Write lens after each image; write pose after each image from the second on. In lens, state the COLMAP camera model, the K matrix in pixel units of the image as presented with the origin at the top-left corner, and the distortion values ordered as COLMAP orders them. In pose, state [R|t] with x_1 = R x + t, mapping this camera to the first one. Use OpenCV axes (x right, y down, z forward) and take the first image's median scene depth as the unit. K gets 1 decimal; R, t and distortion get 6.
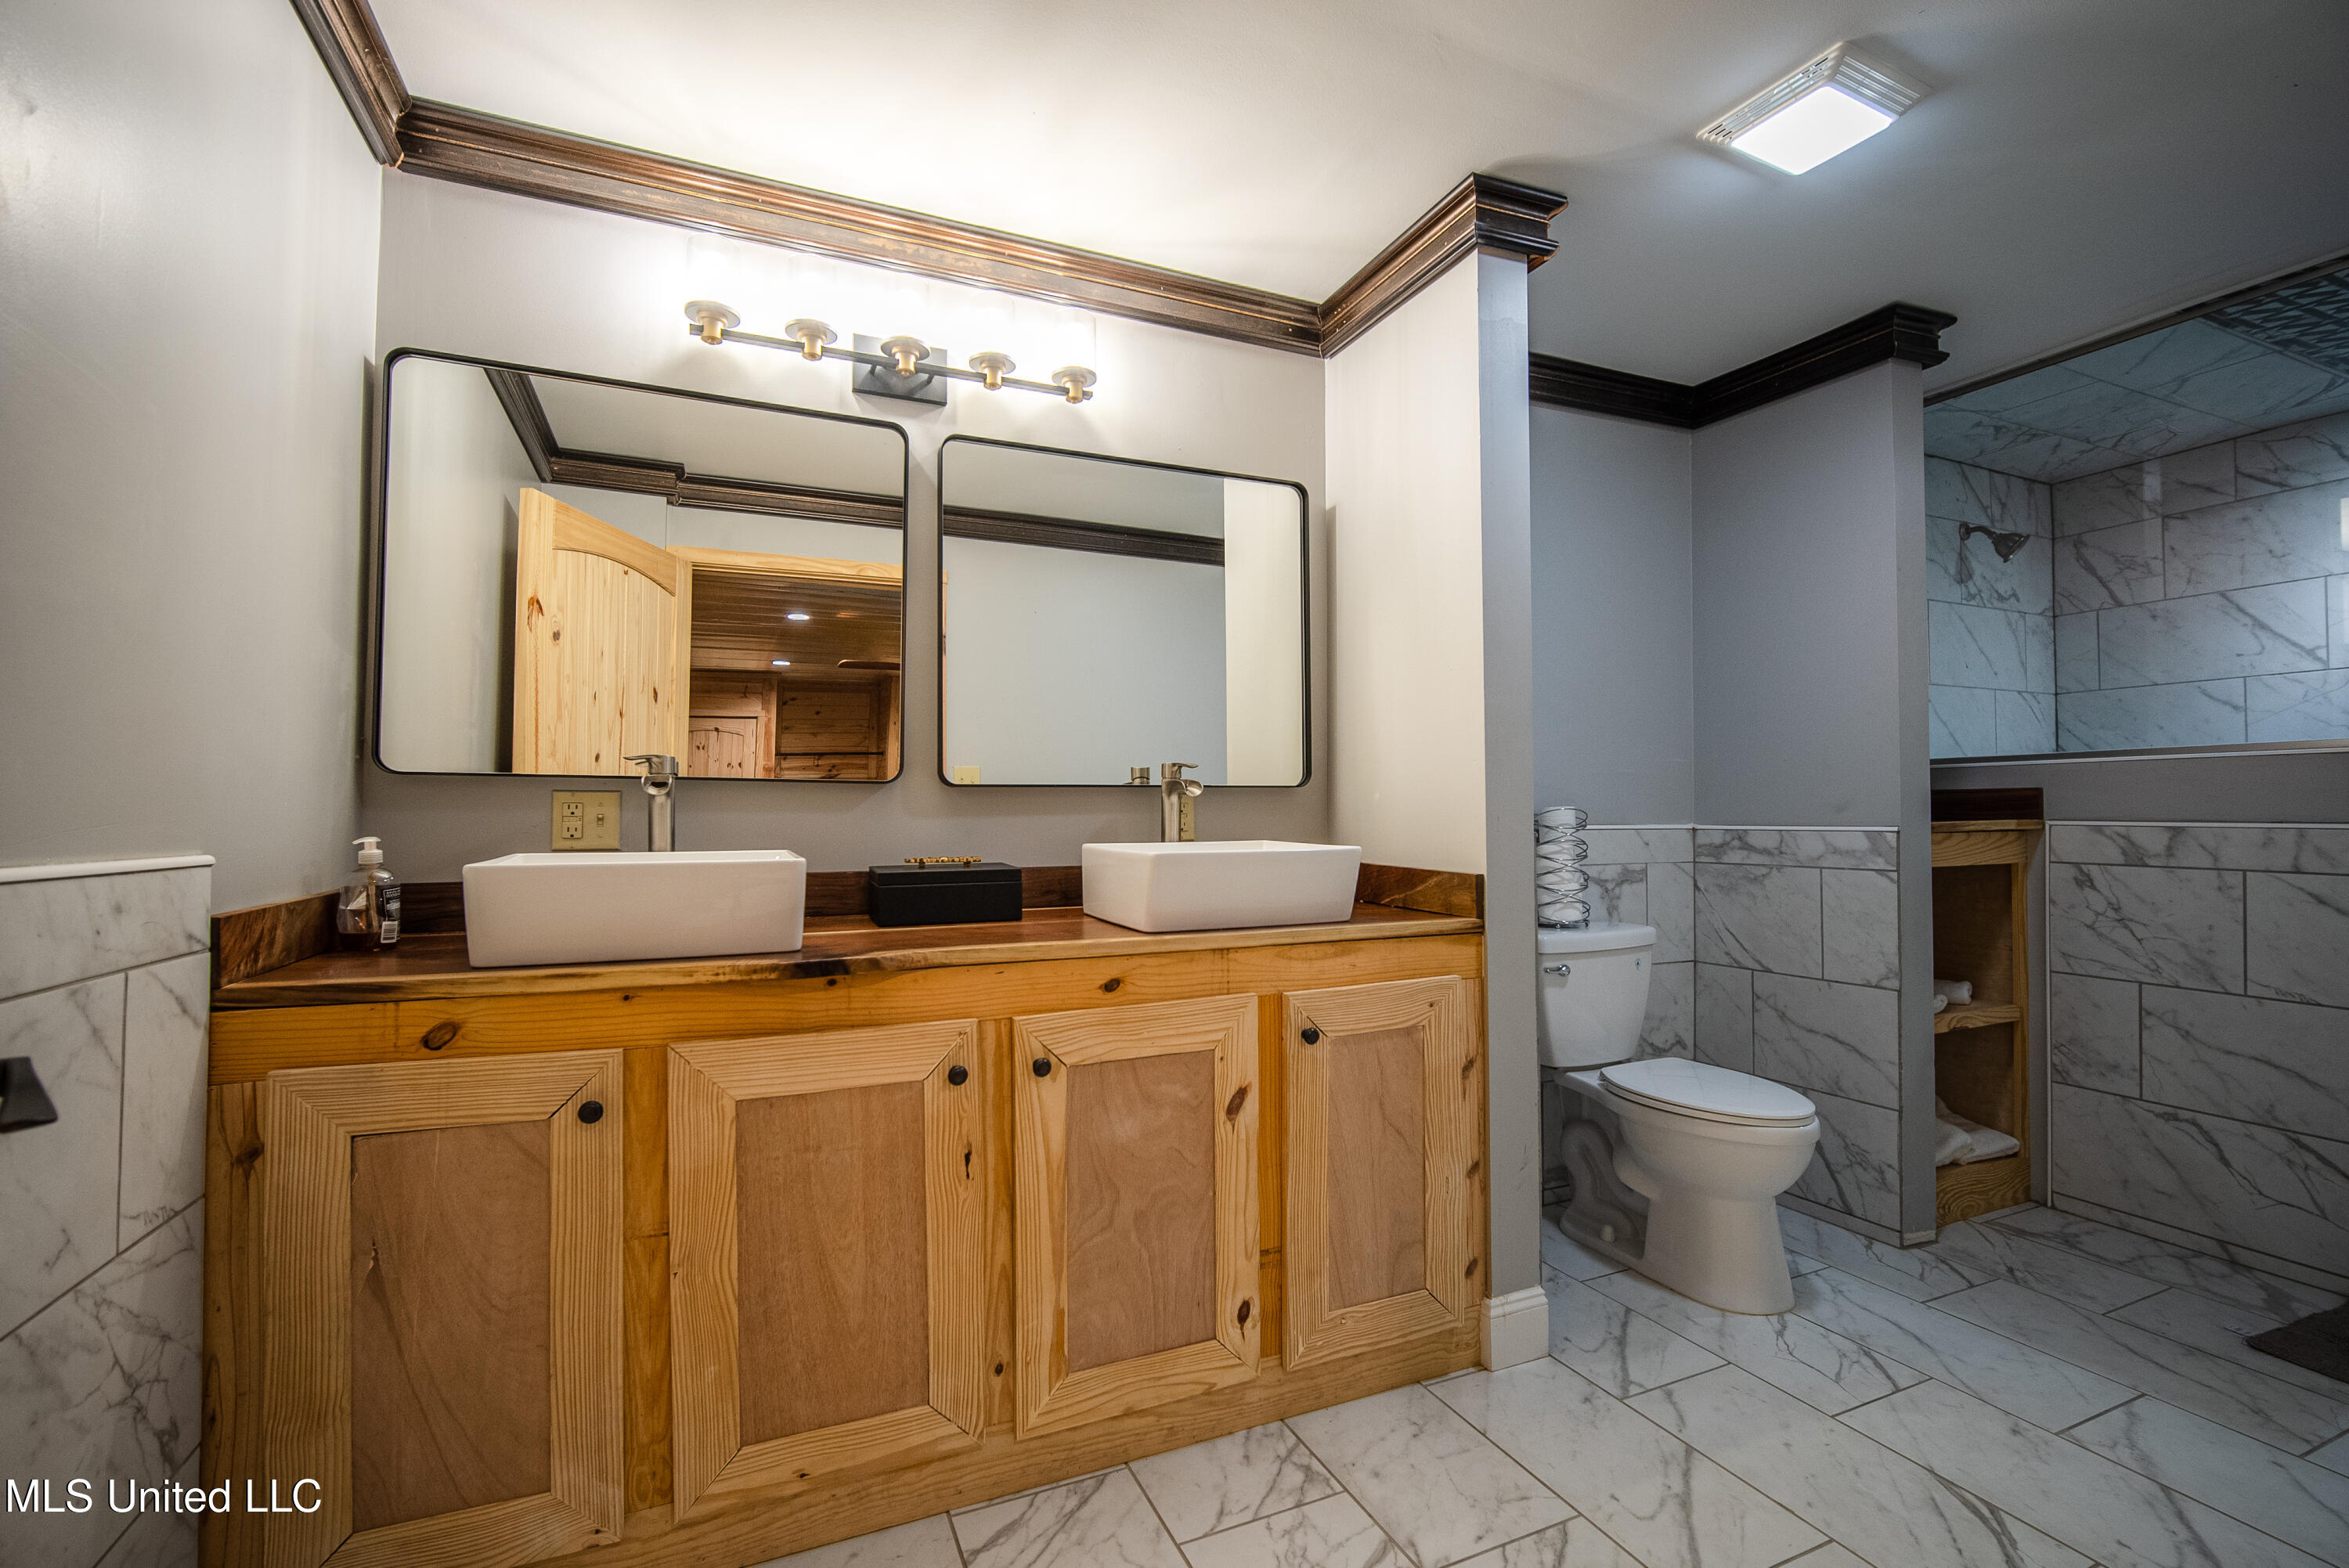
lens RADIAL K [[1018.0, 0, 1179.0], [0, 1018.0, 786.3], [0, 0, 1]] dist [-0.007903, 0.000701]
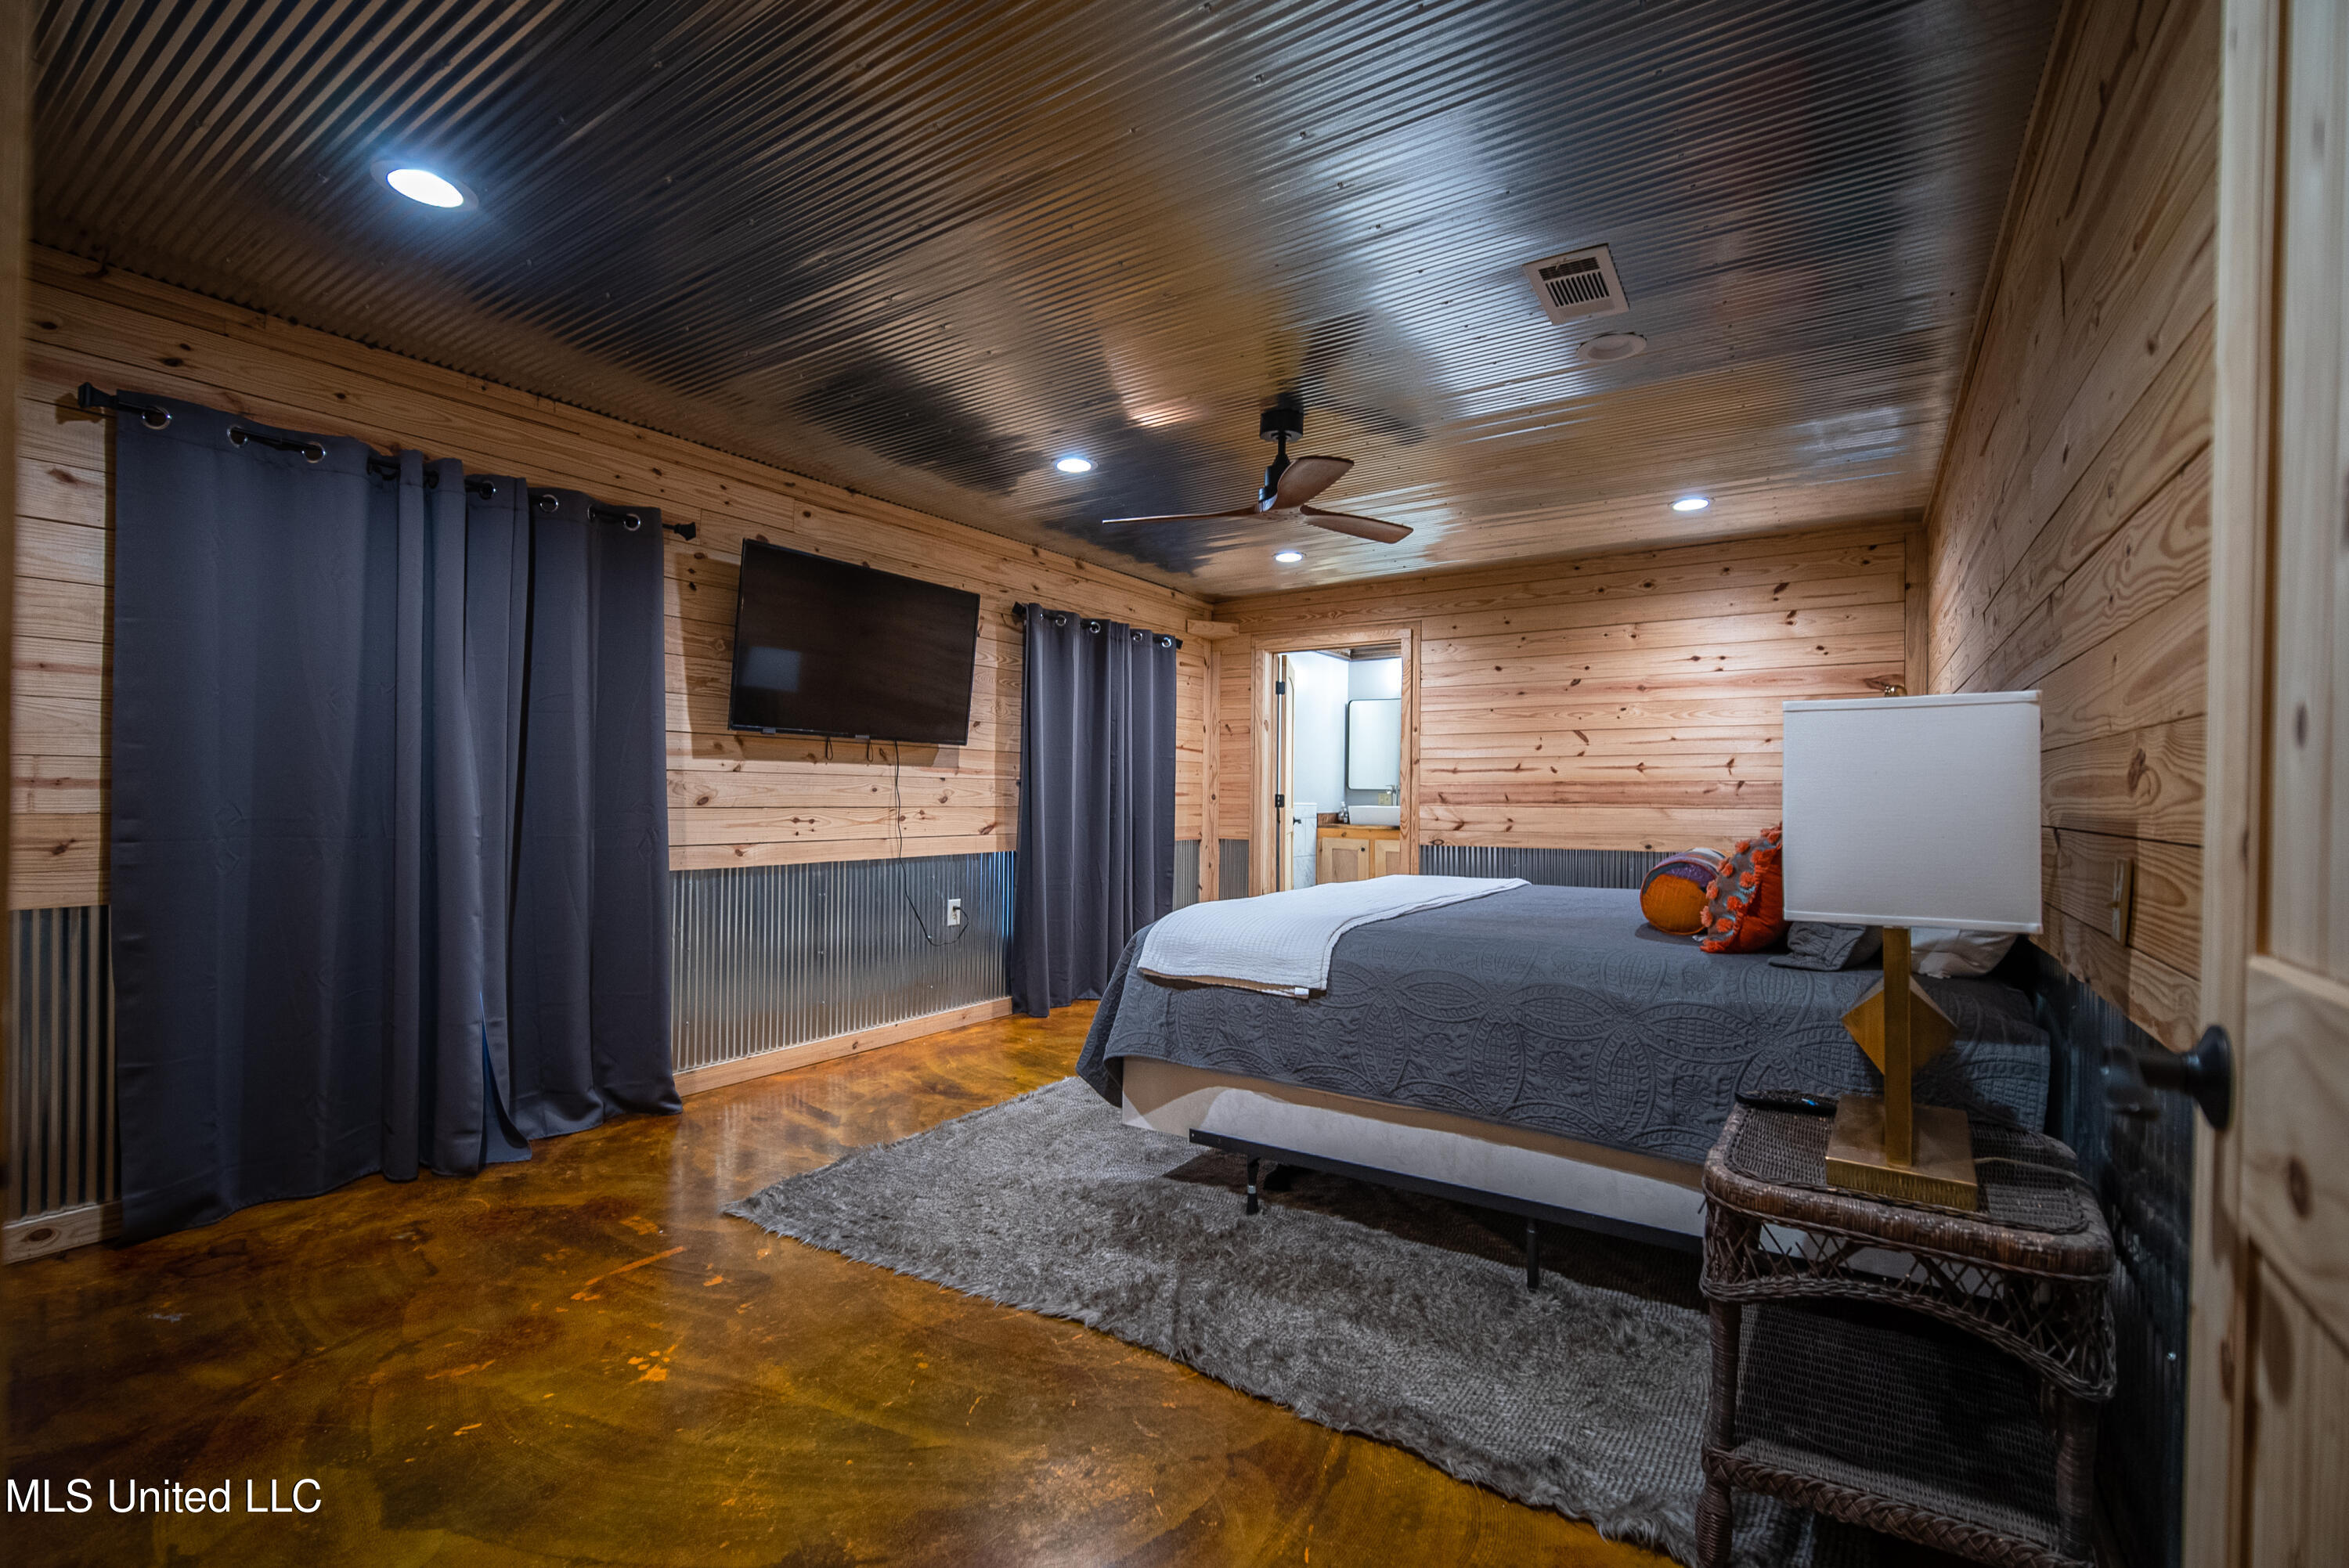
lens RADIAL K [[1018.0, 0, 1170.6], [0, 1018.0, 789.9], [0, 0, 1]] dist [-0.007903, 0.000701]
pose [[0.533750, 0.005302, -0.845626, 3.797098], [0.011354, 0.999845, 0.013436, -0.112076], [0.845566, -0.016773, 0.533607, -3.061726]]
